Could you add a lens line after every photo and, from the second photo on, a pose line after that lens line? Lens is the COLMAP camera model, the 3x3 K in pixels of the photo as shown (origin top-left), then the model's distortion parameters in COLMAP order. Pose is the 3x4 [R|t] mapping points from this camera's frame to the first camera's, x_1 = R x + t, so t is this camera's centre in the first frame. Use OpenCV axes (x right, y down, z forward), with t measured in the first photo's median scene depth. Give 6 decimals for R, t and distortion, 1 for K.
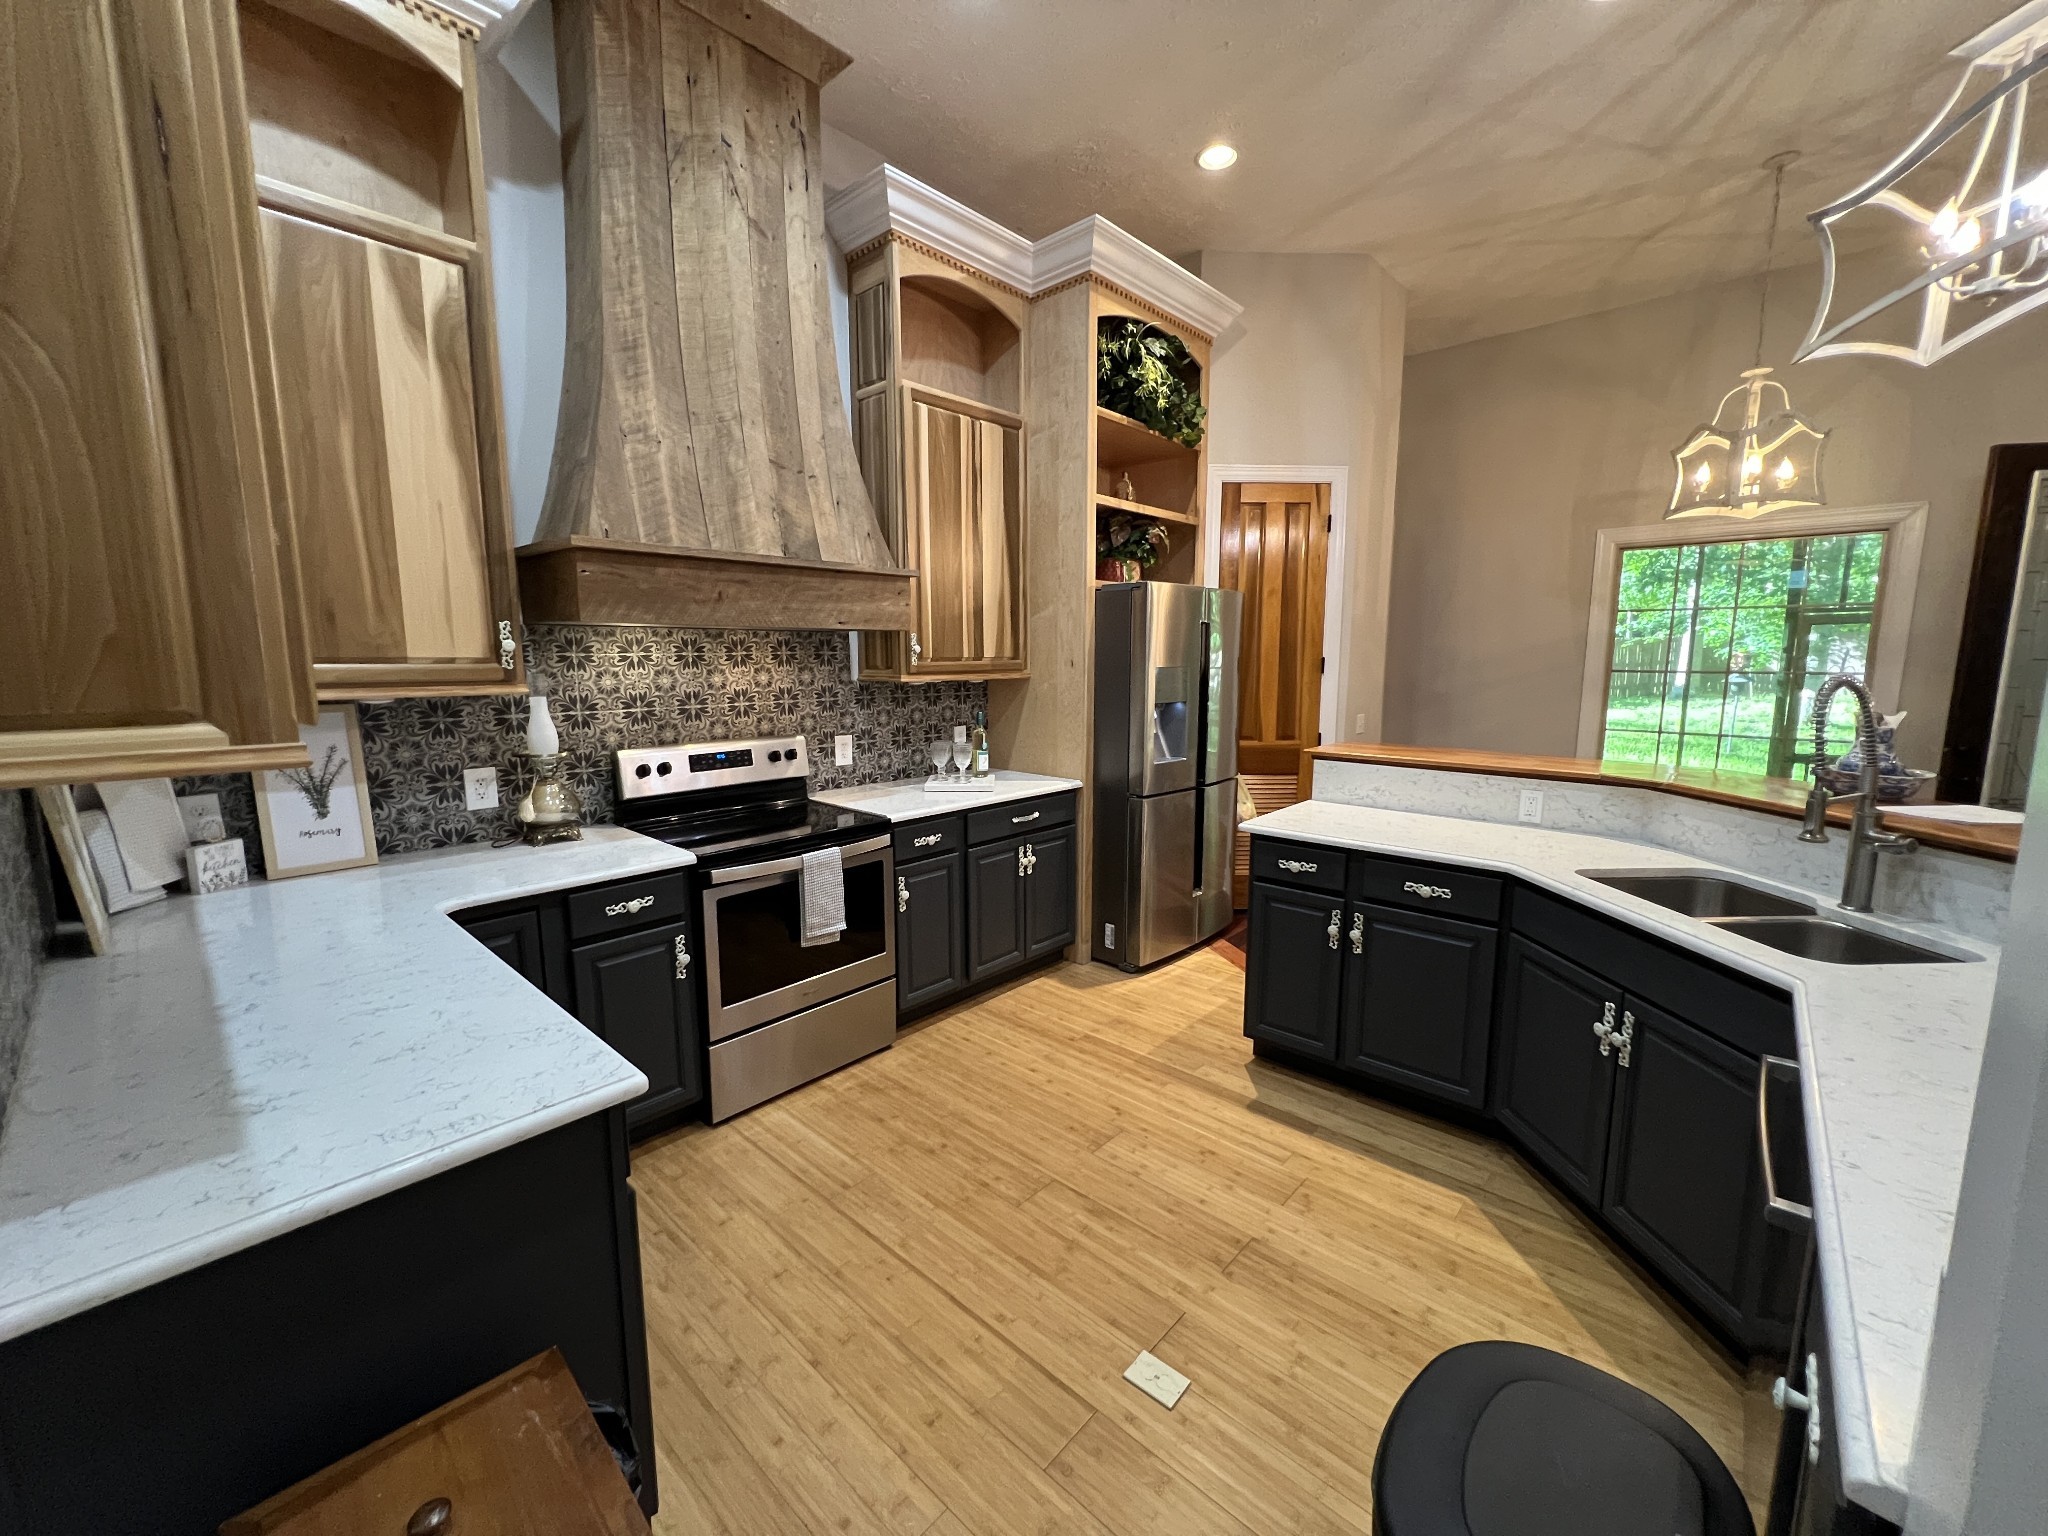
lens RADIAL K [[815.7, 0, 1021.2], [0, 815.7, 770.0], [0, 0, 1]] dist [0.000397, -0.000138]
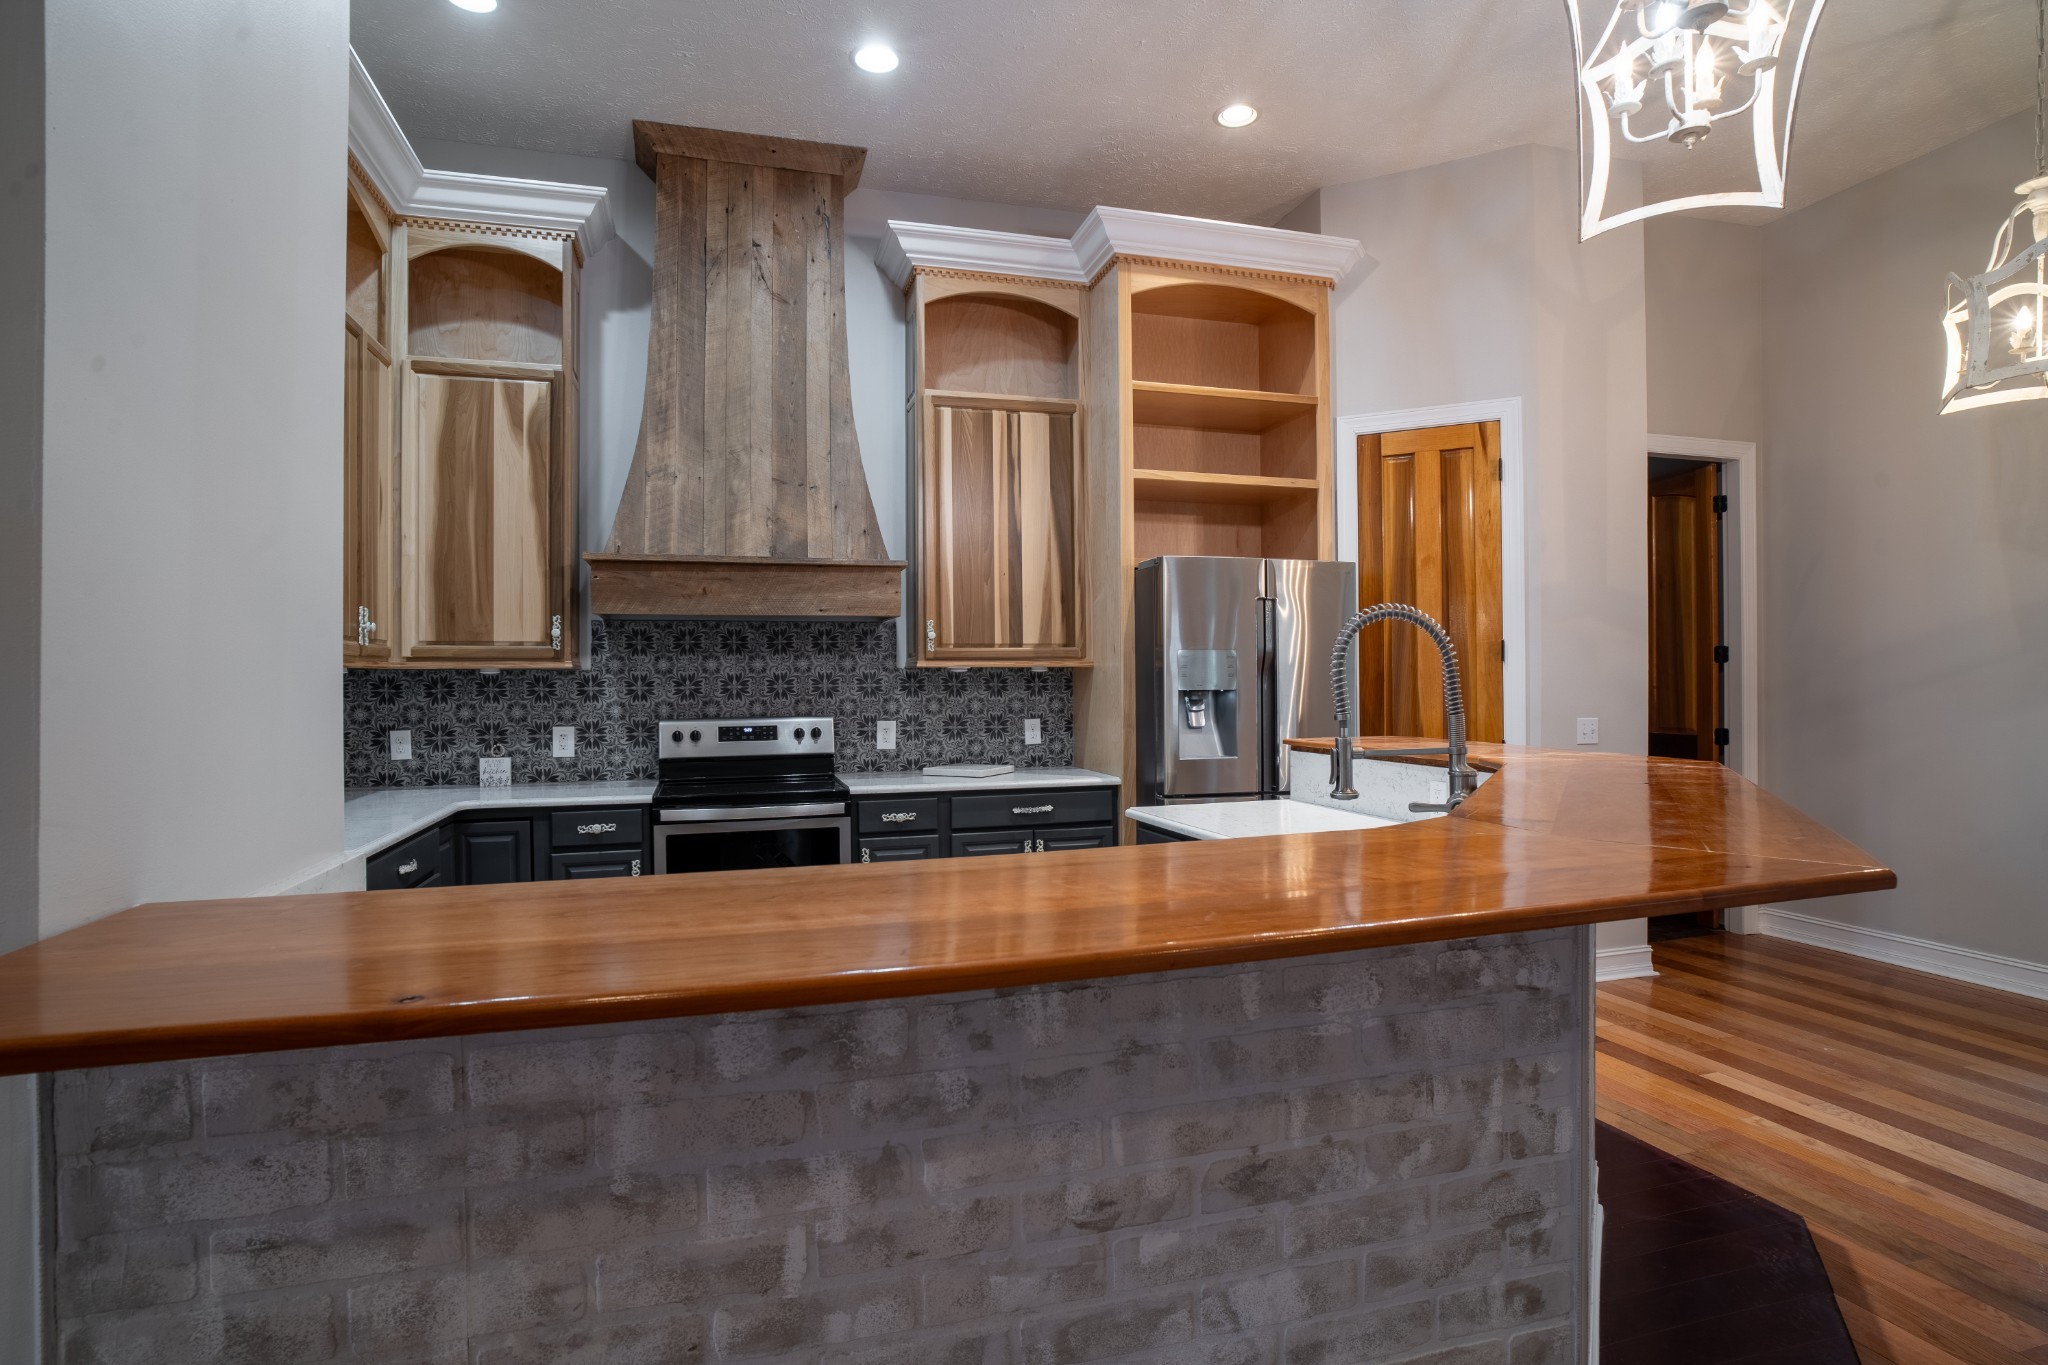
lens RADIAL K [[1072.6, 0, 1026.6], [0, 1072.6, 684.8], [0, 0, 1]] dist [-0.057055, 0.031309]
pose [[0.857068, -0.005236, -0.515177, 0.793253], [-0.065576, 0.990707, -0.119164, 0.078993], [0.511013, 0.135915, 0.848760, -0.091923]]
